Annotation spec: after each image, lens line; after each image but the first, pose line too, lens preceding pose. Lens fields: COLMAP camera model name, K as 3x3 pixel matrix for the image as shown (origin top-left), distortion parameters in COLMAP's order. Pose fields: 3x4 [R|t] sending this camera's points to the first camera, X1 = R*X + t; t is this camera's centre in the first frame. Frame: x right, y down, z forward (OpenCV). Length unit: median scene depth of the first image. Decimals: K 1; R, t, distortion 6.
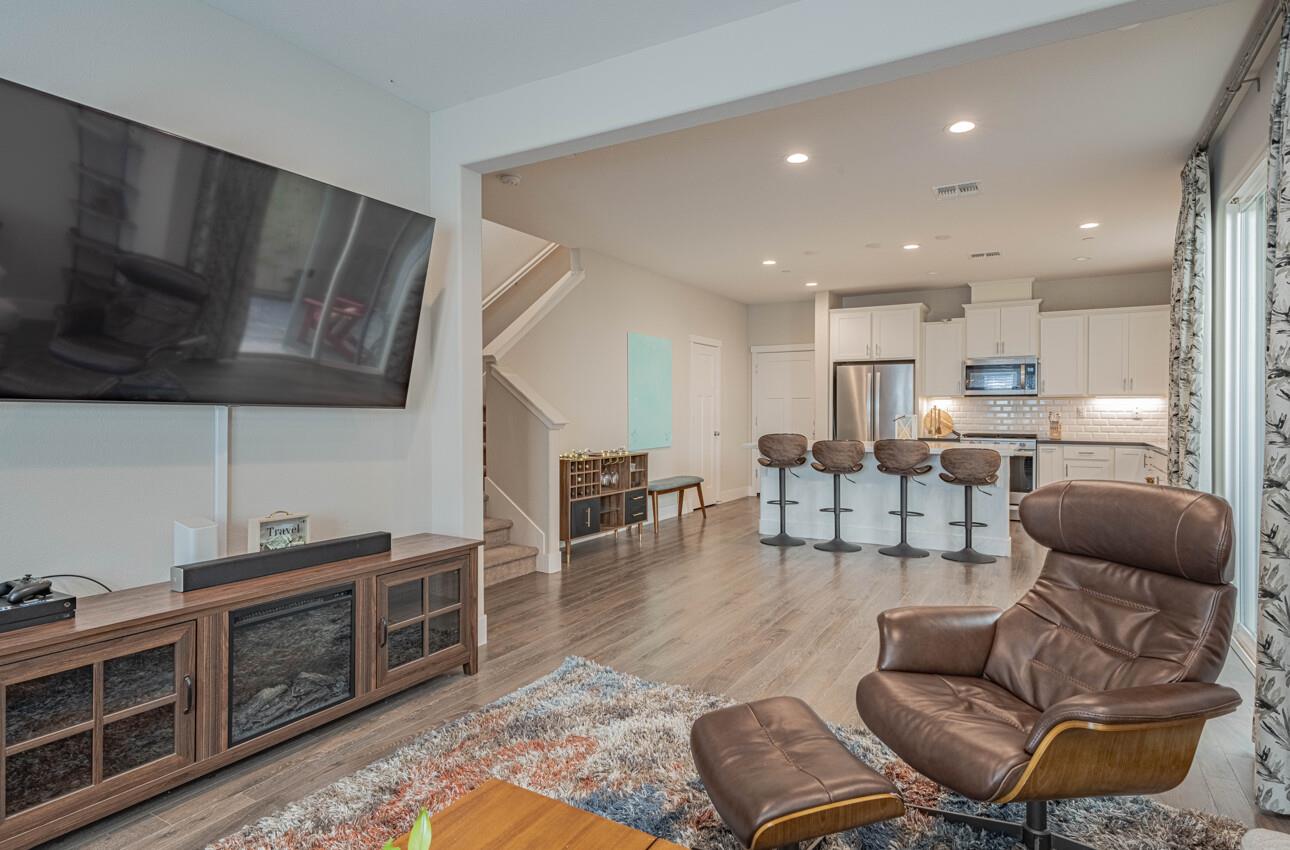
lens RADIAL K [[682.2, 0, 645.0], [0, 682.2, 425.0], [0, 0, 1]] dist [0.002008, 0.001346]
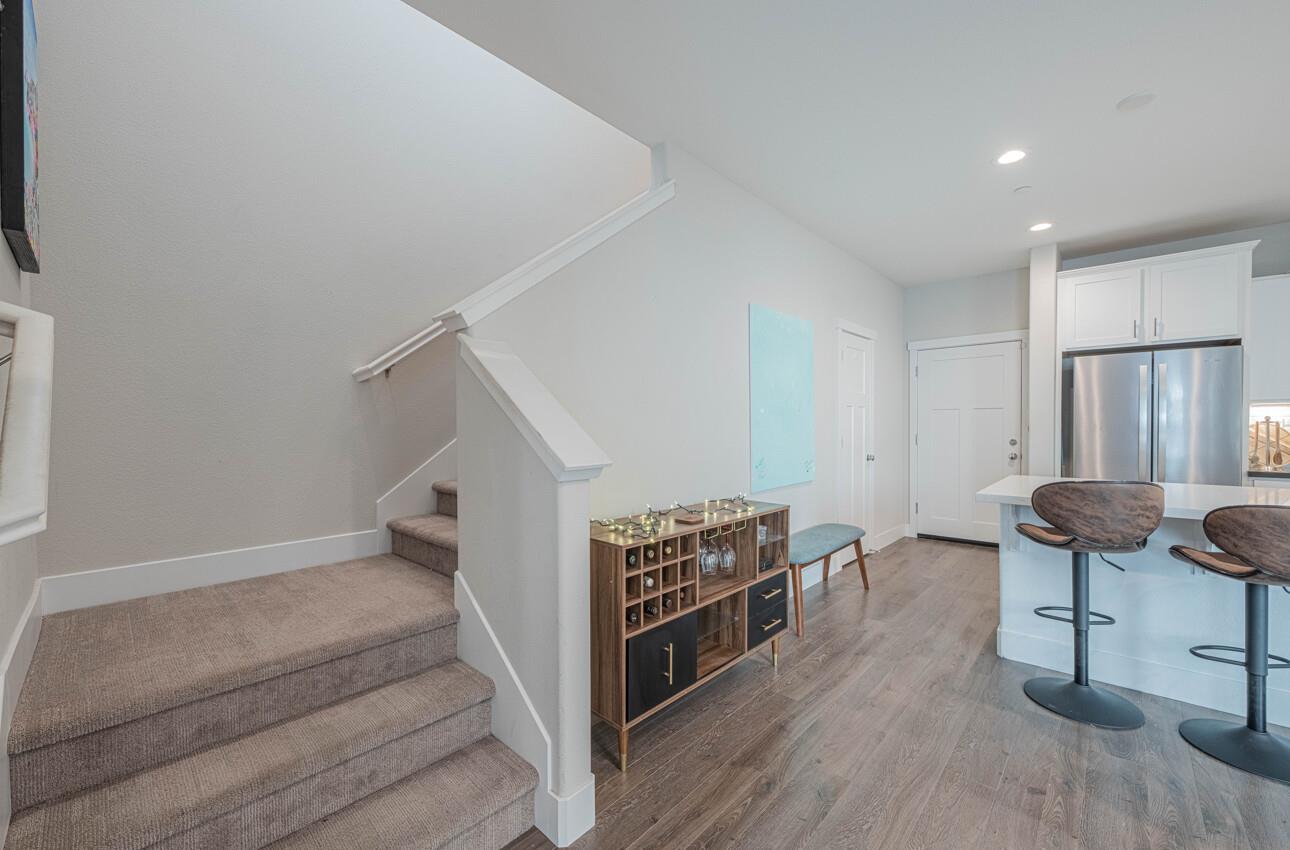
lens RADIAL K [[506.2, 0, 648.3], [0, 506.2, 426.6], [0, 0, 1]] dist [-0.000025, -0.000005]
pose [[0.978767, -0.005617, -0.204900, -0.023701], [0.002417, 0.999871, -0.015865, -0.017854], [0.204963, 0.015033, 0.978654, 0.596127]]
